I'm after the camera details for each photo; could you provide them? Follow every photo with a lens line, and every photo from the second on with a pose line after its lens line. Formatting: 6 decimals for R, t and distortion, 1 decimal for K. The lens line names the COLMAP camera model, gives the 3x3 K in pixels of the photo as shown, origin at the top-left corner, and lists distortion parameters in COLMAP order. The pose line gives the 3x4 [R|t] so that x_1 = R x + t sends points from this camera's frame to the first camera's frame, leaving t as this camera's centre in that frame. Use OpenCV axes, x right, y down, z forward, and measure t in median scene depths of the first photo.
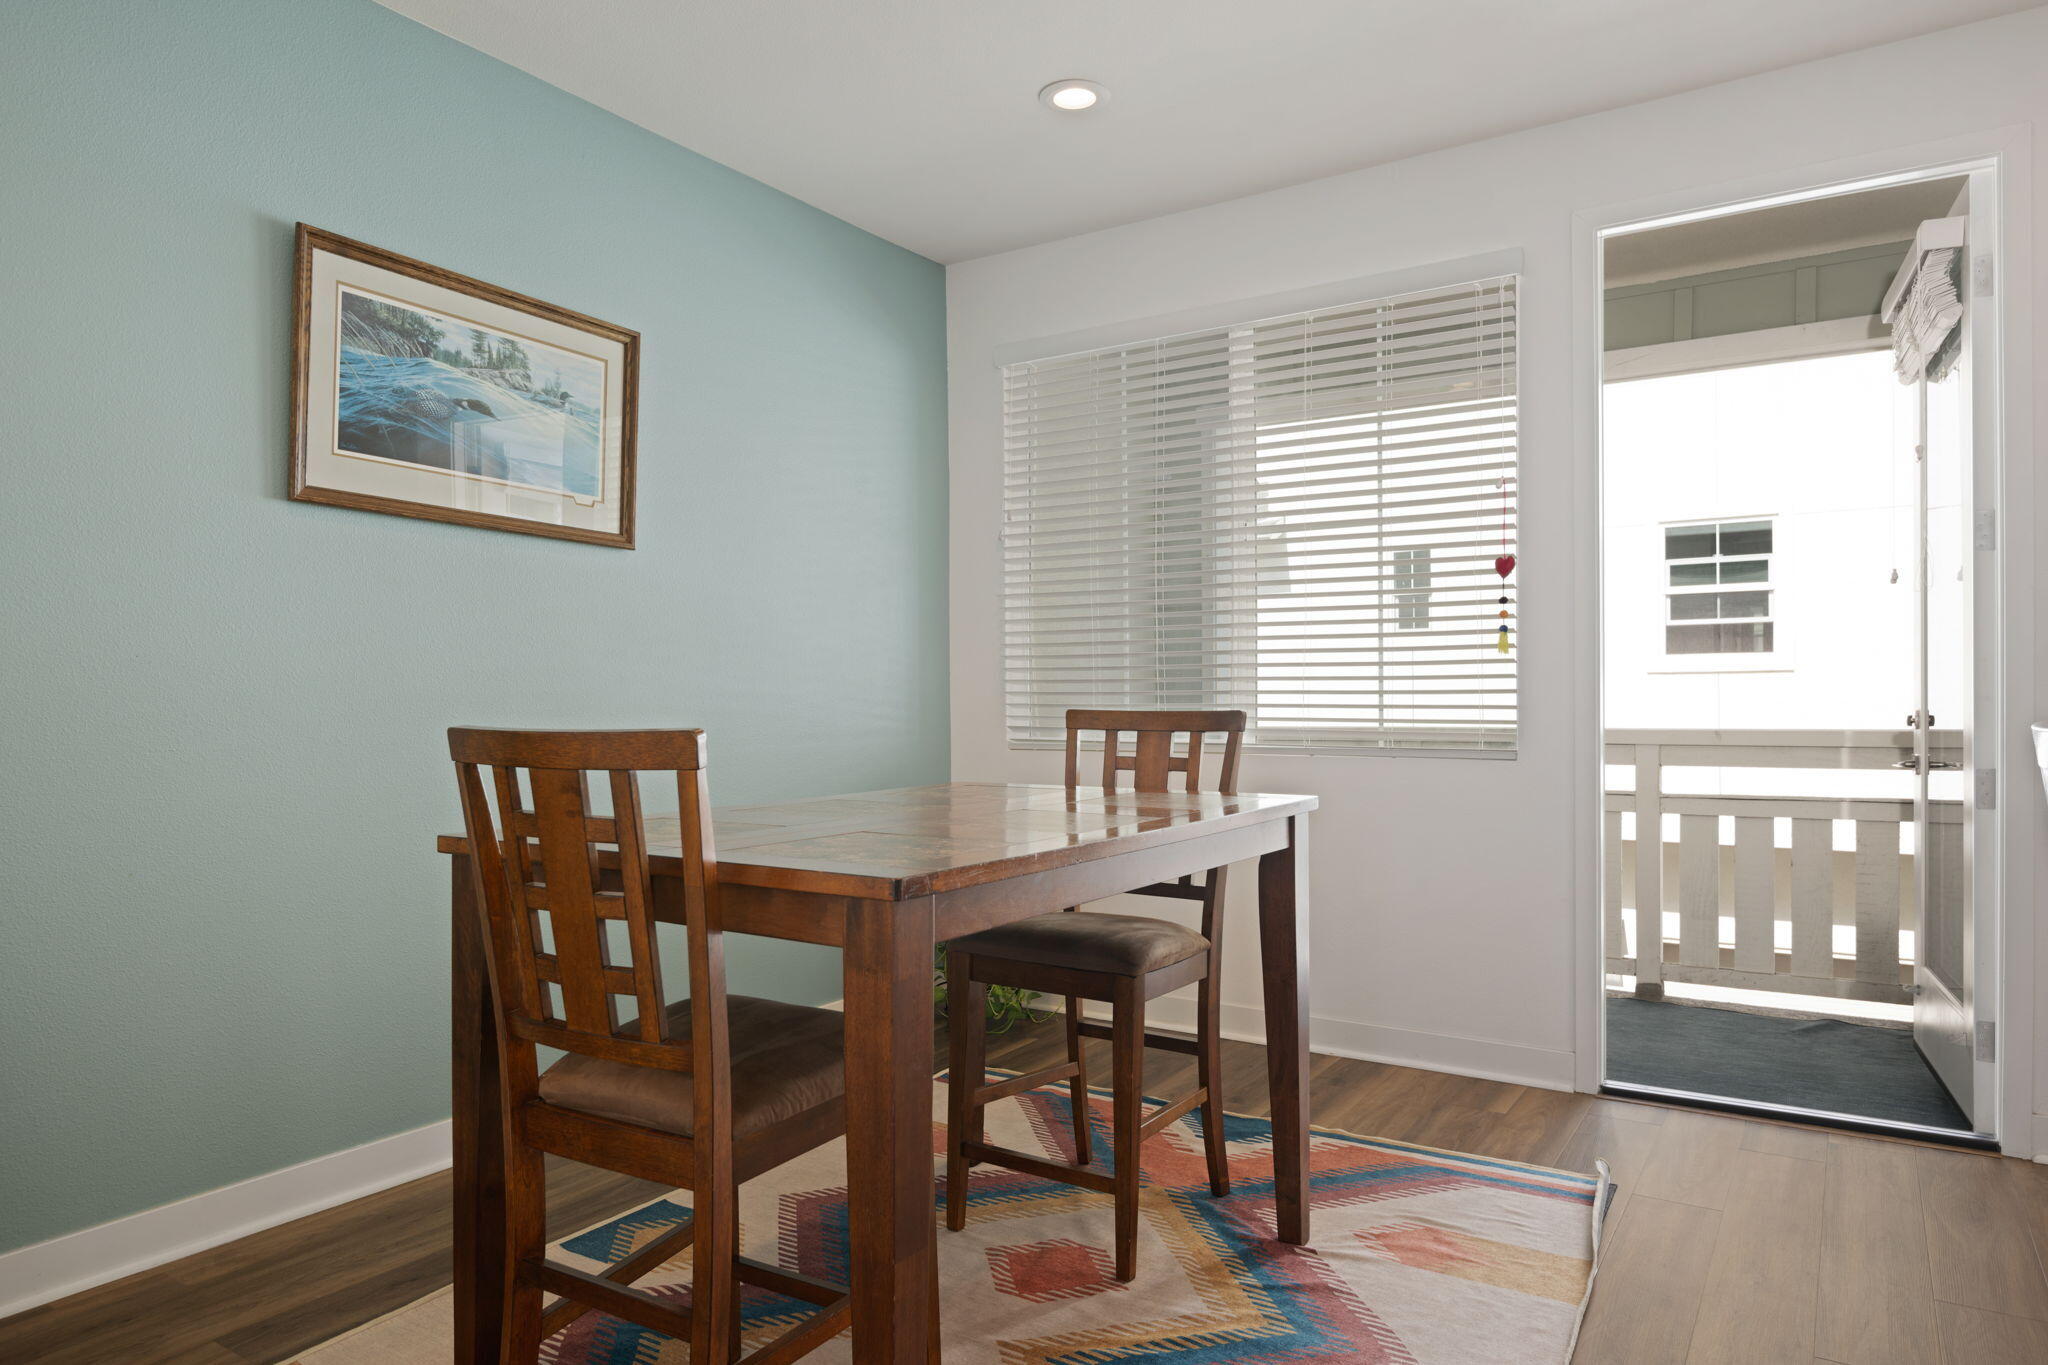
lens RADIAL K [[1217.9, 0, 1036.1], [0, 1217.9, 687.5], [0, 0, 1]] dist [0.003131, -0.003185]
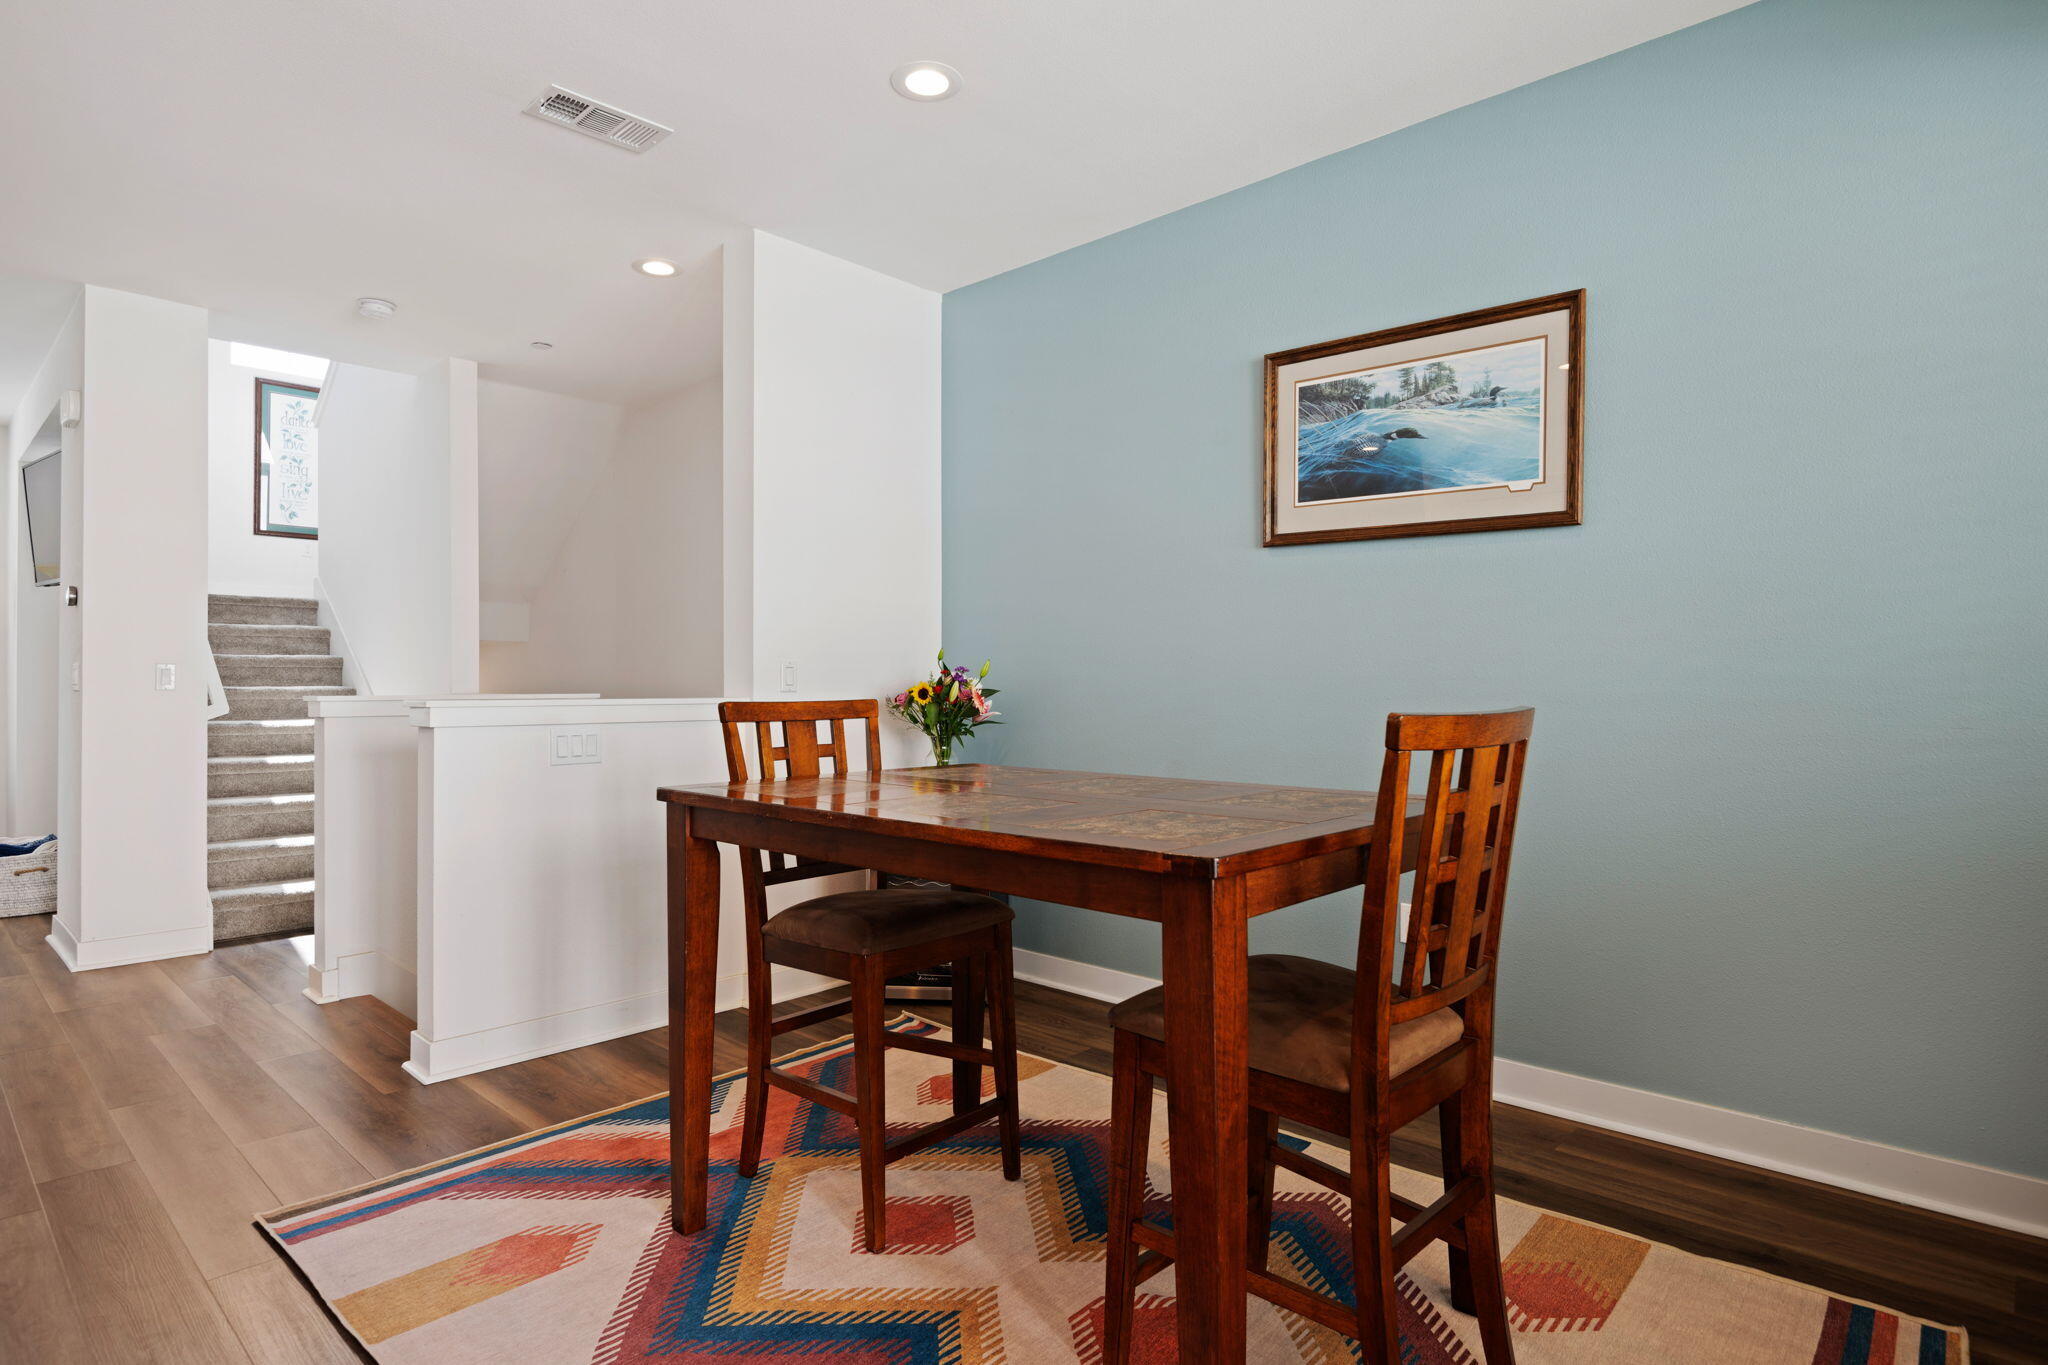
lens RADIAL K [[1064.2, 0, 1044.2], [0, 1064.2, 679.3], [0, 0, 1]] dist [-0.002966, -0.000178]
pose [[-0.183416, 0.008430, -0.982999, 0.628559], [0.000582, 0.999964, 0.008467, -0.003599], [0.983035, 0.000981, -0.183414, 0.871739]]
